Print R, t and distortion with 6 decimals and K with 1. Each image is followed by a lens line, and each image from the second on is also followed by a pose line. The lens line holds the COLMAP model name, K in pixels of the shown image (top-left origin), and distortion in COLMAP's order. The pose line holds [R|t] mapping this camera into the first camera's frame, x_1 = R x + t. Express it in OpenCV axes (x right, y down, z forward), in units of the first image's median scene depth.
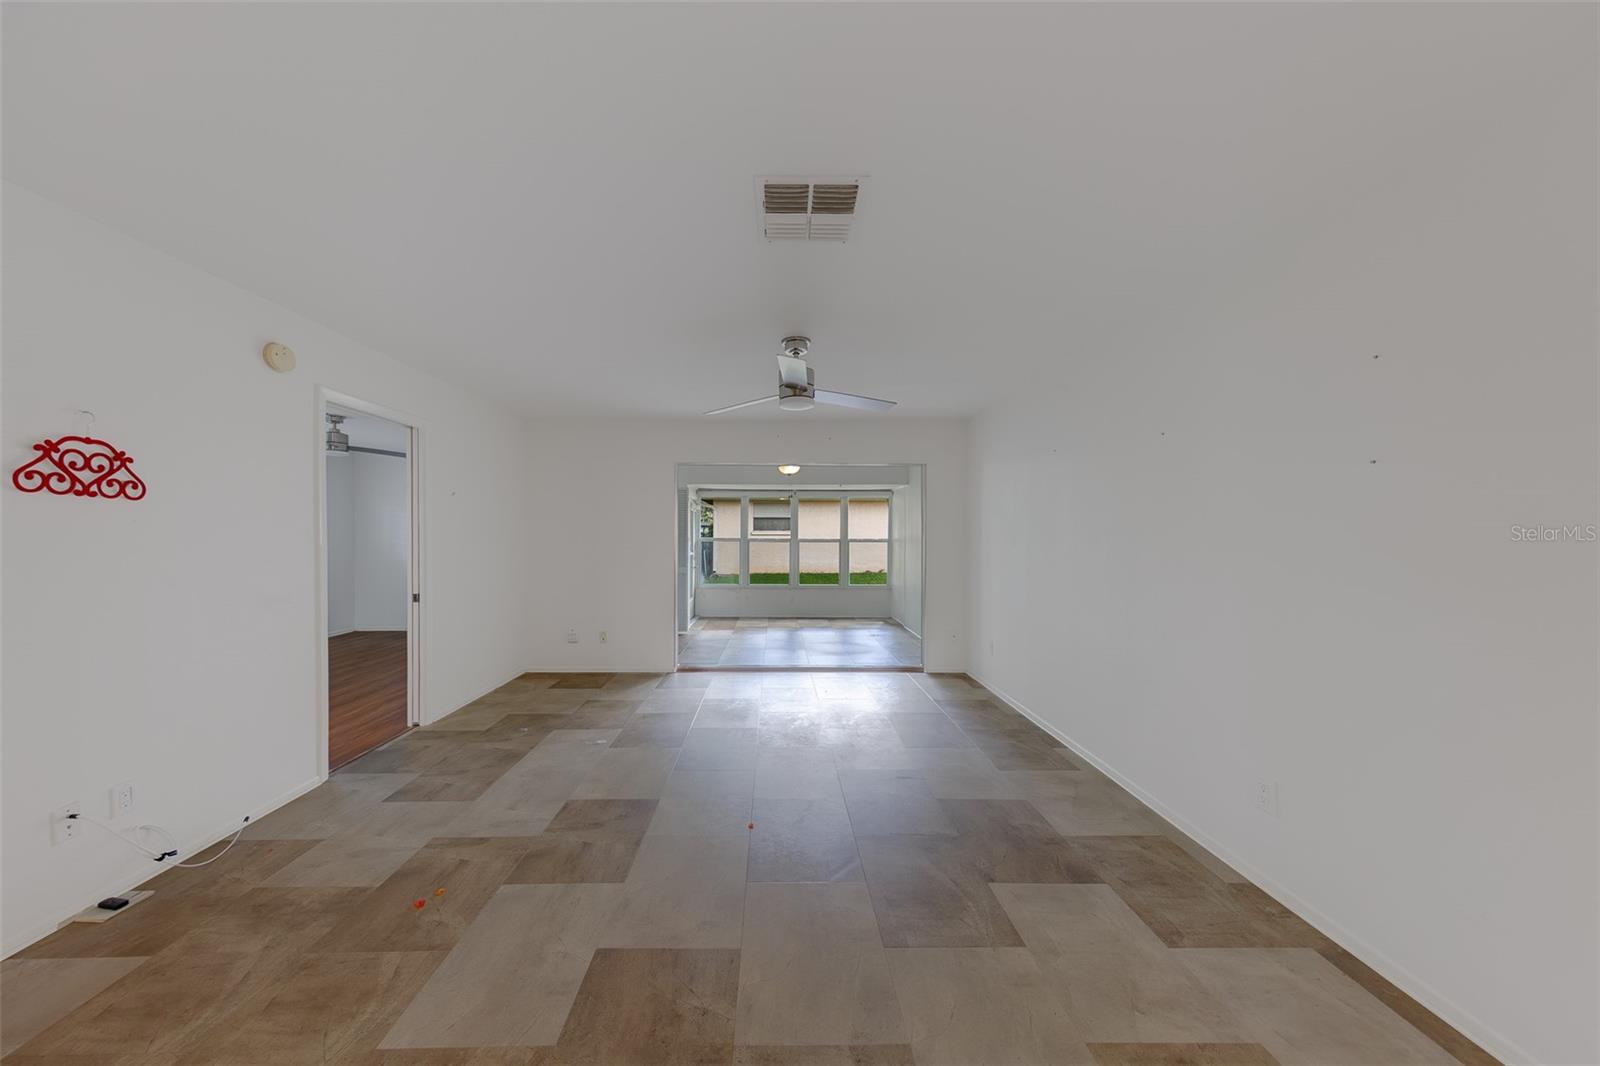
lens RADIAL K [[506.9, 0, 787.4], [0, 506.9, 549.3], [0, 0, 1]] dist [0.013698, 0.000073]
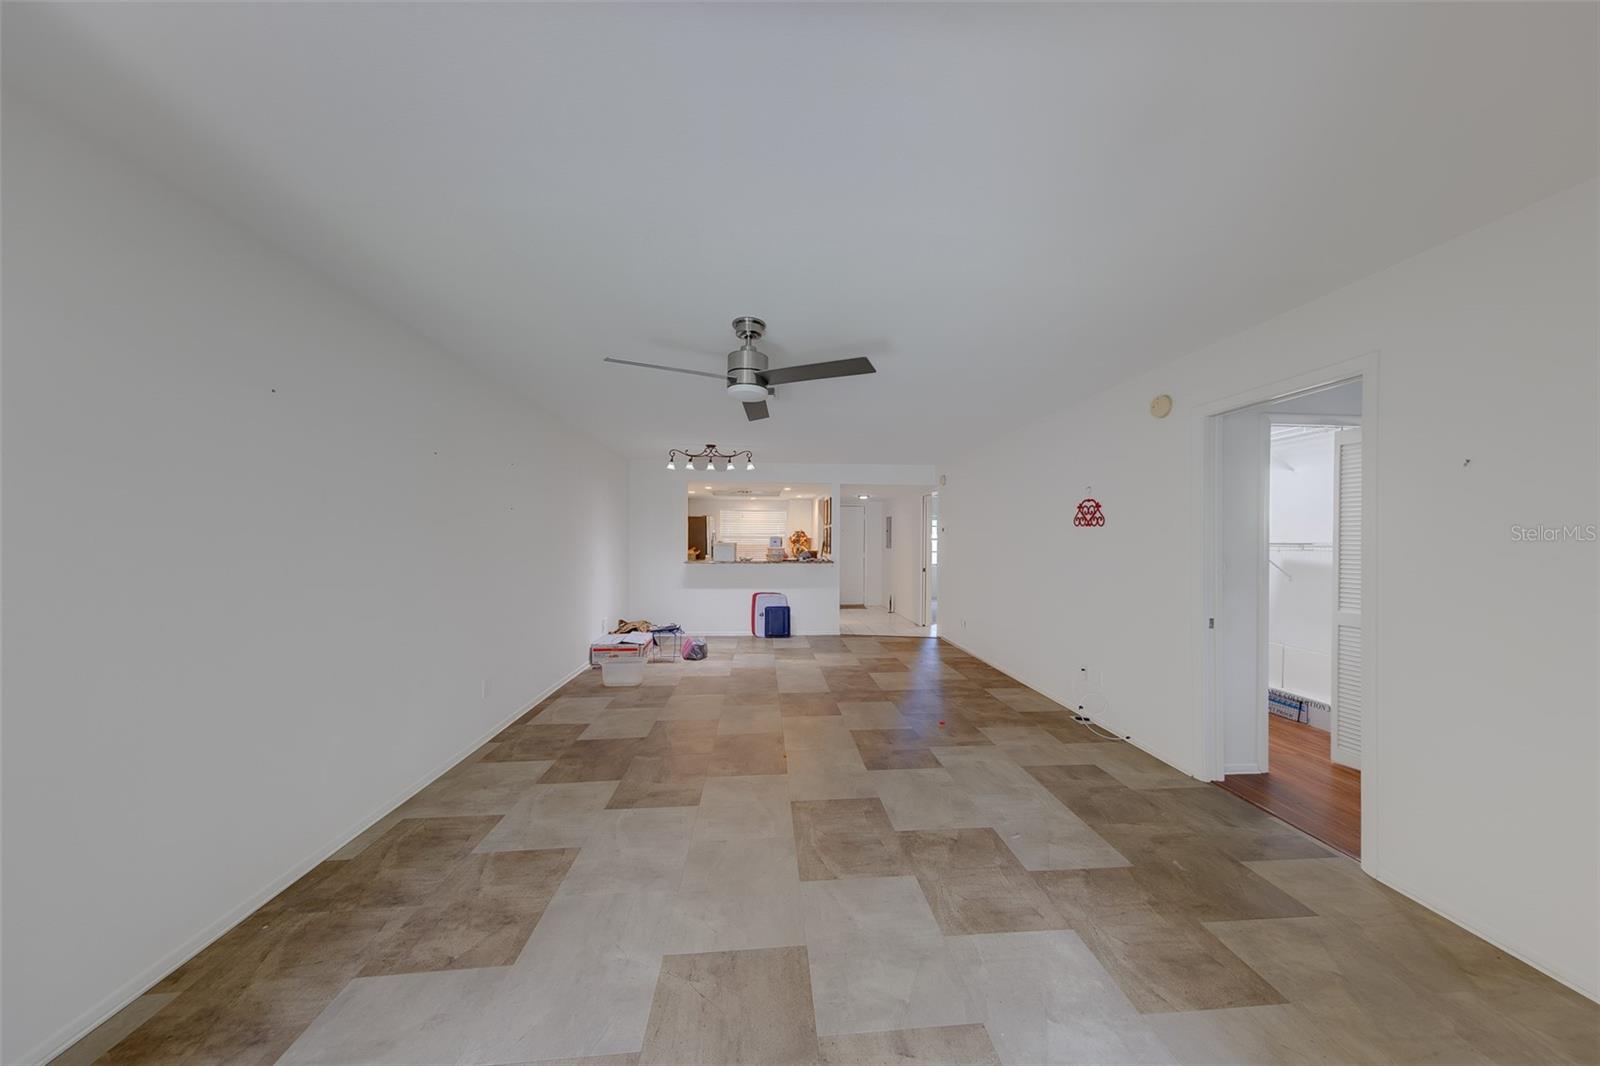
lens RADIAL K [[506.9, 0, 811.3], [0, 506.9, 540.8], [0, 0, 1]] dist [0.013698, 0.000073]
pose [[-0.997704, -0.009062, -0.067116, -0.051554], [-0.011076, 0.999498, 0.029698, -0.083205], [0.066814, 0.030373, -0.997303, 2.781429]]
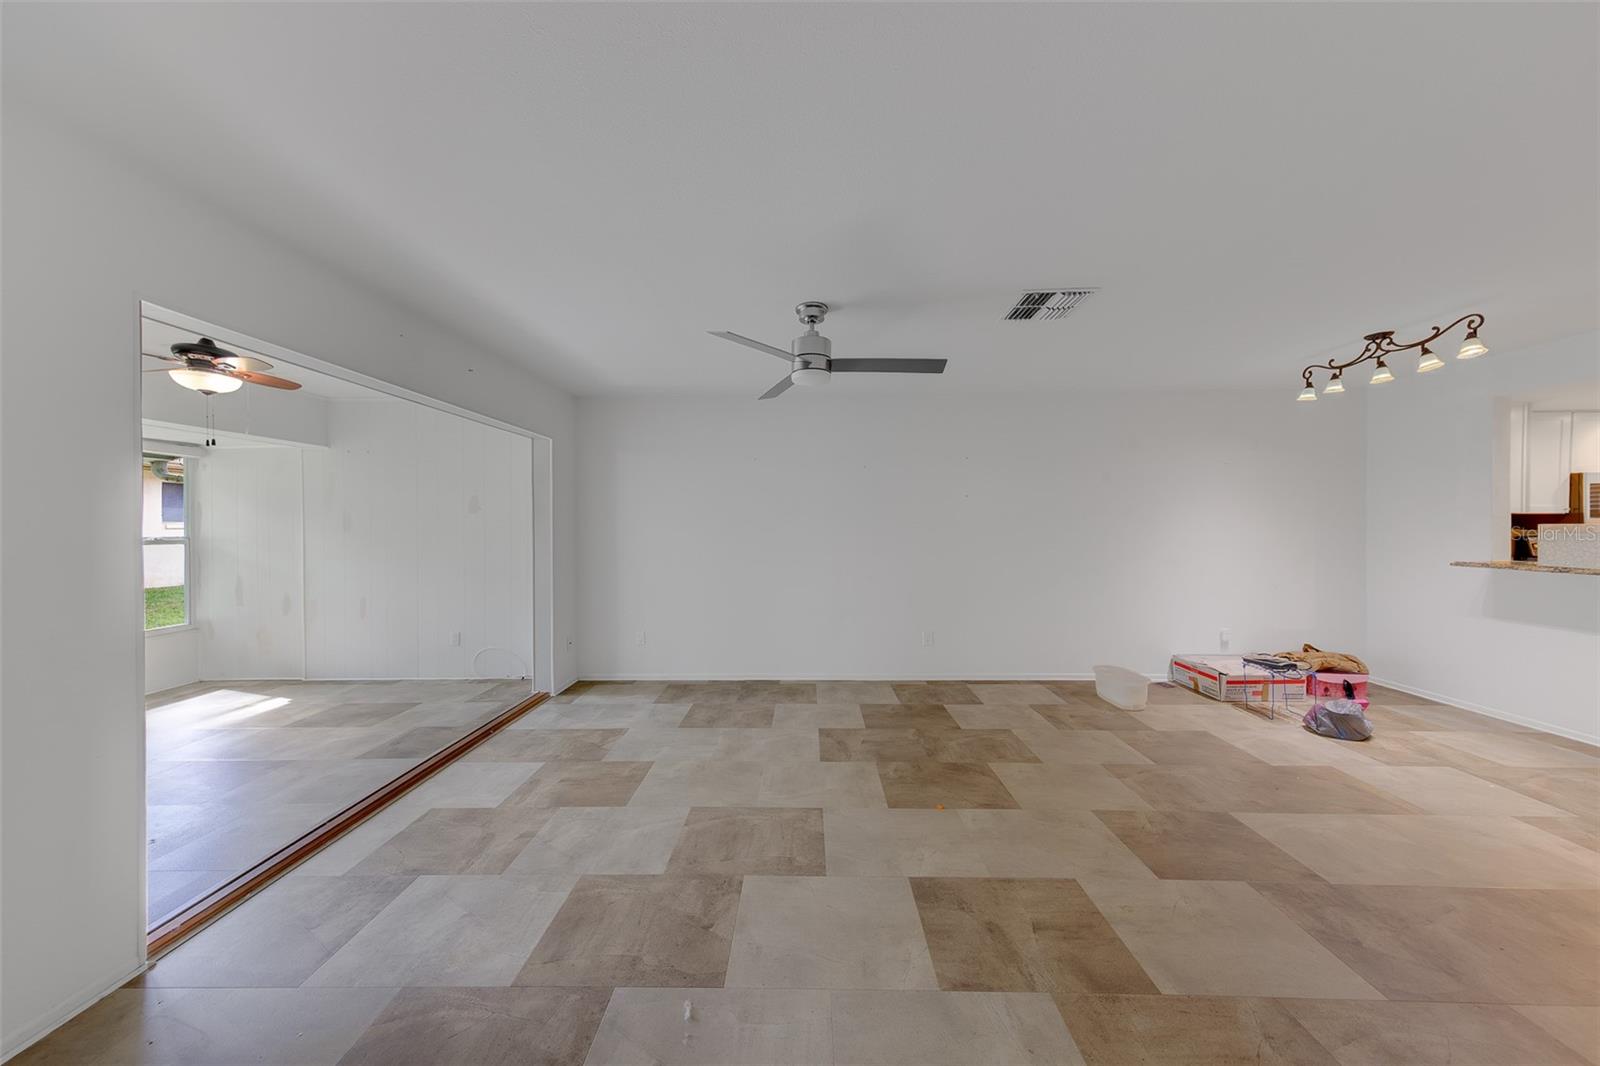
lens RADIAL K [[506.9, 0, 793.3], [0, 506.9, 528.4], [0, 0, 1]] dist [0.013698, 0.000073]
pose [[0.049481, -0.010702, 0.998718, -1.306480], [0.035839, 0.999318, 0.008933, -0.042435], [-0.998132, 0.035351, 0.049831, 1.455032]]
